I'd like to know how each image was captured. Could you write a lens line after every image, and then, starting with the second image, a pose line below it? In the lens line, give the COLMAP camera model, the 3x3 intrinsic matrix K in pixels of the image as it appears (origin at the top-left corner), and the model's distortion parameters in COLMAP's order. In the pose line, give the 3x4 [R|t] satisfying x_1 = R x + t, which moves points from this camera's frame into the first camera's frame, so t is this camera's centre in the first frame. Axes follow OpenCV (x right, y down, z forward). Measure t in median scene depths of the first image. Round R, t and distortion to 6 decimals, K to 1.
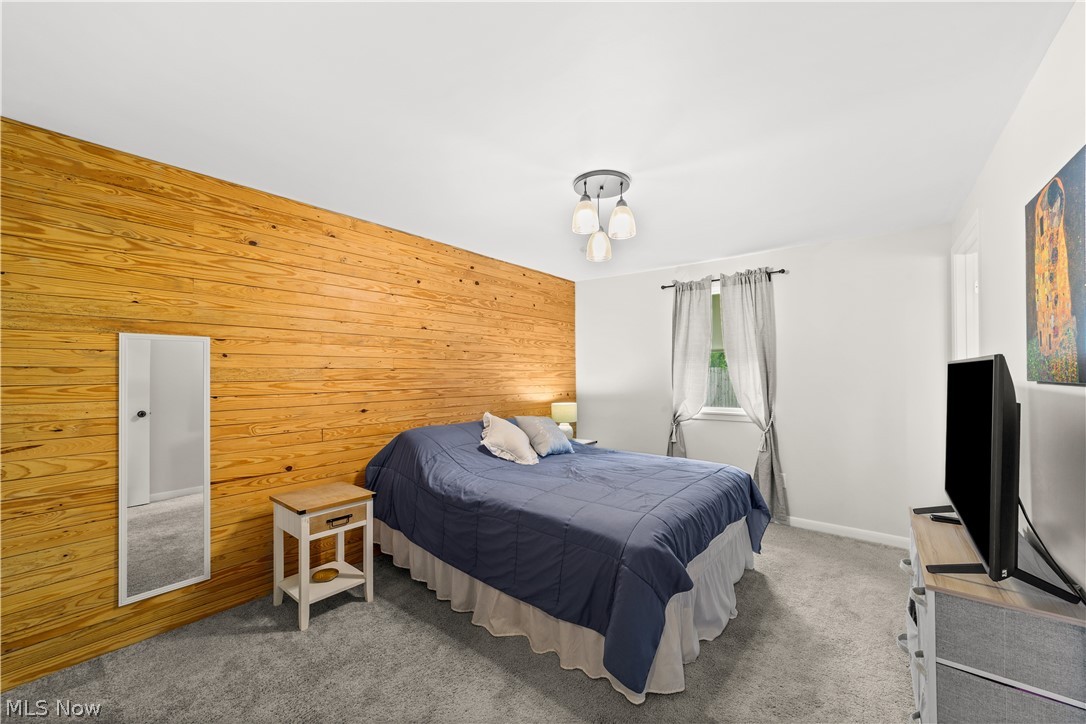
lens RADIAL K [[423.3, 0, 534.4], [0, 423.3, 369.8], [0, 0, 1]] dist [-0.003867, 0.001744]
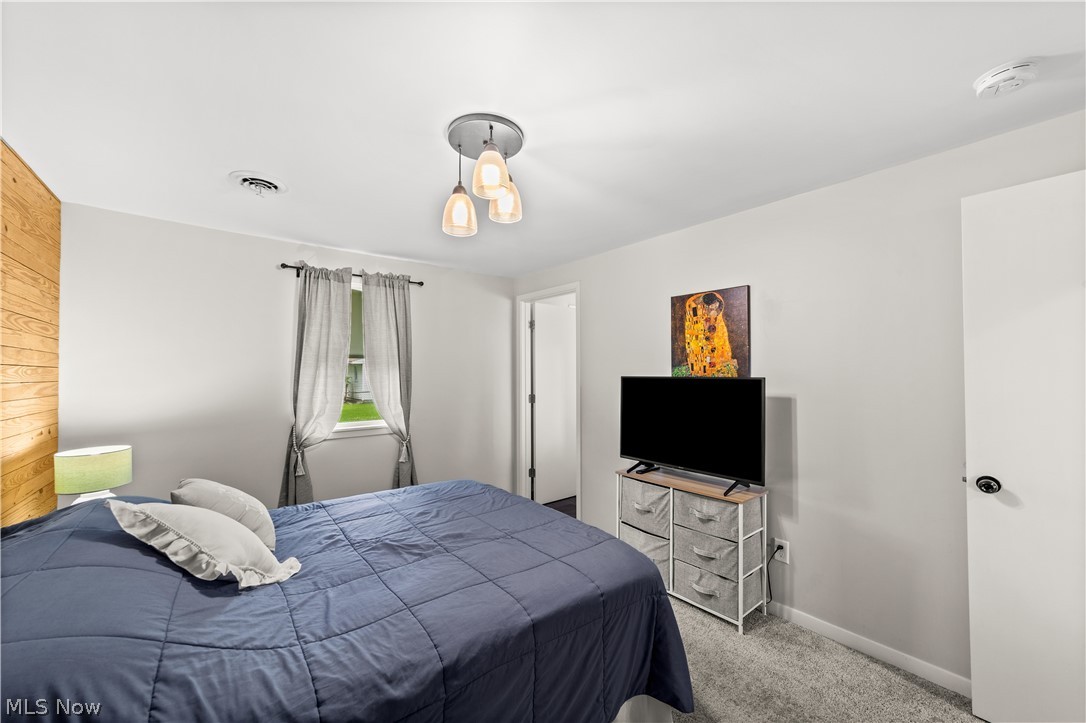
lens RADIAL K [[423.3, 0, 534.5], [0, 423.3, 366.3], [0, 0, 1]] dist [-0.003867, 0.001744]
pose [[0.222007, 0.017222, 0.974893, -0.407221], [-0.006330, 0.999848, -0.016222, -0.017198], [-0.975025, -0.002570, 0.222082, 0.558072]]
